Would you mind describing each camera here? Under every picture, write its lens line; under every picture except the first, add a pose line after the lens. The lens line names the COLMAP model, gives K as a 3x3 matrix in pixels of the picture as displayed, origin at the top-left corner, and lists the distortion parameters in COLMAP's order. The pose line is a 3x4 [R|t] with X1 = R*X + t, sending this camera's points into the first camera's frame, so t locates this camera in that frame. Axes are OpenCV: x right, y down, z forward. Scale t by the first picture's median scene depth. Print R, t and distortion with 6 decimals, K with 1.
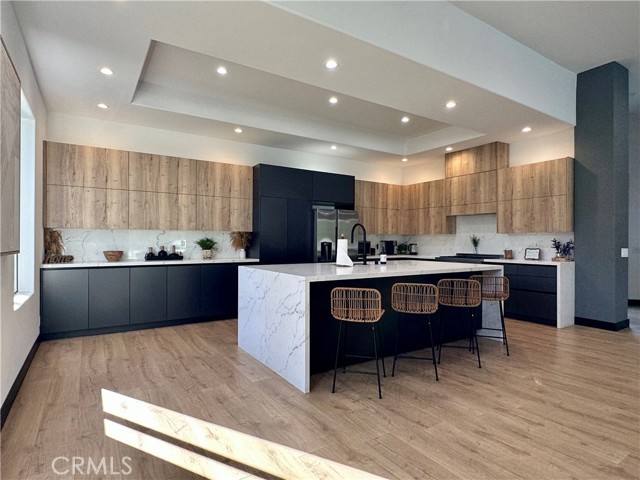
lens RADIAL K [[358.9, 0, 320.0], [0, 358.9, 240.0], [0, 0, 1]] dist [0.001788, 0.000885]
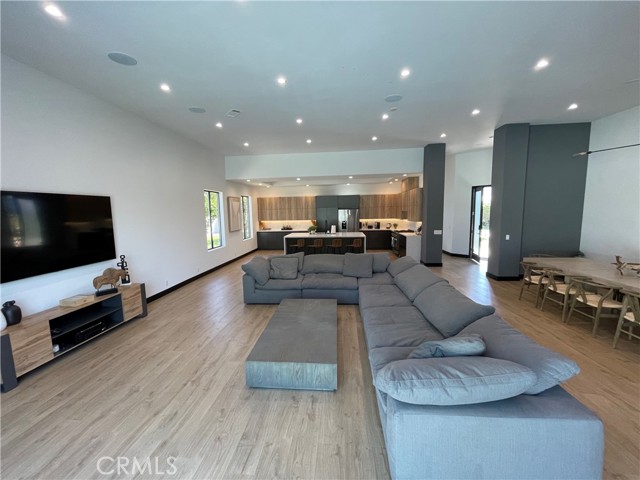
lens RADIAL K [[256.8, 0, 320.0], [0, 256.8, 240.0], [0, 0, 1]] dist [-0.048261, -0.000043]
pose [[0.795254, 0.046162, -0.604517, 1.197769], [0.027406, 0.993341, 0.111907, -0.103568], [0.605657, -0.105562, 0.788693, -0.663319]]
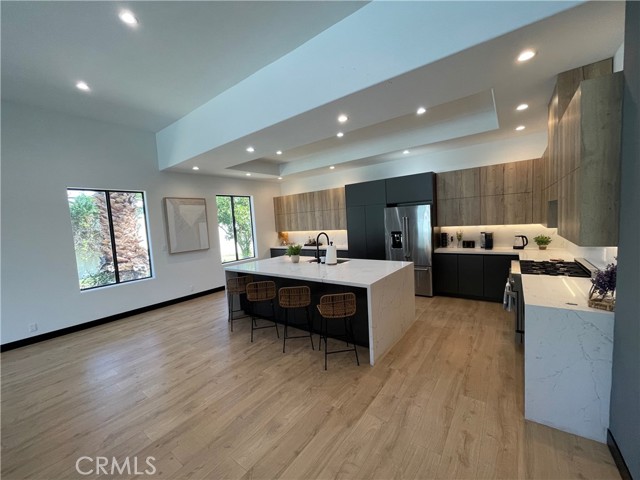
lens RADIAL K [[256.8, 0, 320.0], [0, 256.8, 240.0], [0, 0, 1]] dist [-0.048261, -0.000043]
pose [[0.347219, 0.043350, -0.936782, 0.877404], [0.067300, 0.995203, 0.070998, -0.074001], [0.935366, -0.087697, 0.342636, 0.562986]]
